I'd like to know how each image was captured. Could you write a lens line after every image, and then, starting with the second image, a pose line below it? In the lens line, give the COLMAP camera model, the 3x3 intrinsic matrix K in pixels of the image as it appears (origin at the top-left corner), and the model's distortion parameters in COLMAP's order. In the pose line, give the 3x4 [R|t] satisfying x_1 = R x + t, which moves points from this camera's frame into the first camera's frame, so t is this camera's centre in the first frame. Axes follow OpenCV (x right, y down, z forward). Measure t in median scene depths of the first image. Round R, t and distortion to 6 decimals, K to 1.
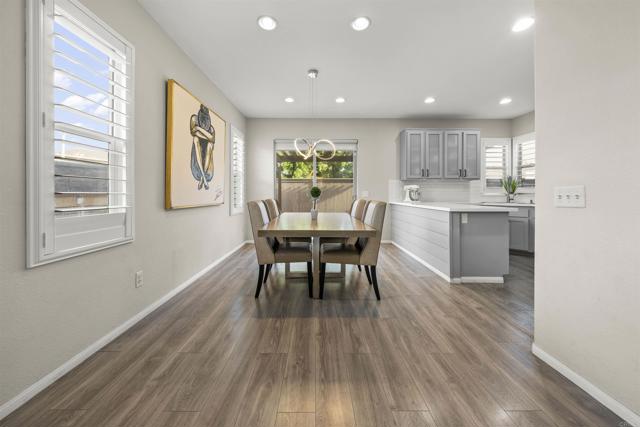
lens RADIAL K [[220.5, 0, 319.8], [0, 220.5, 194.9], [0, 0, 1]] dist [-0.000677, 0.000051]
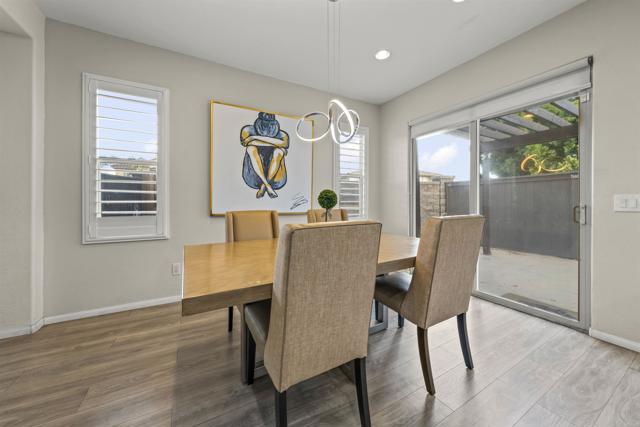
lens RADIAL K [[235.3, 0, 315.5], [0, 235.3, 200.5], [0, 0, 1]] dist [-0.001714, 0.000022]
pose [[0.482451, -0.001410, -0.875922, 0.549375], [-0.005989, 0.999970, -0.004909, -0.009630], [0.875902, 0.007614, 0.482428, 0.754907]]
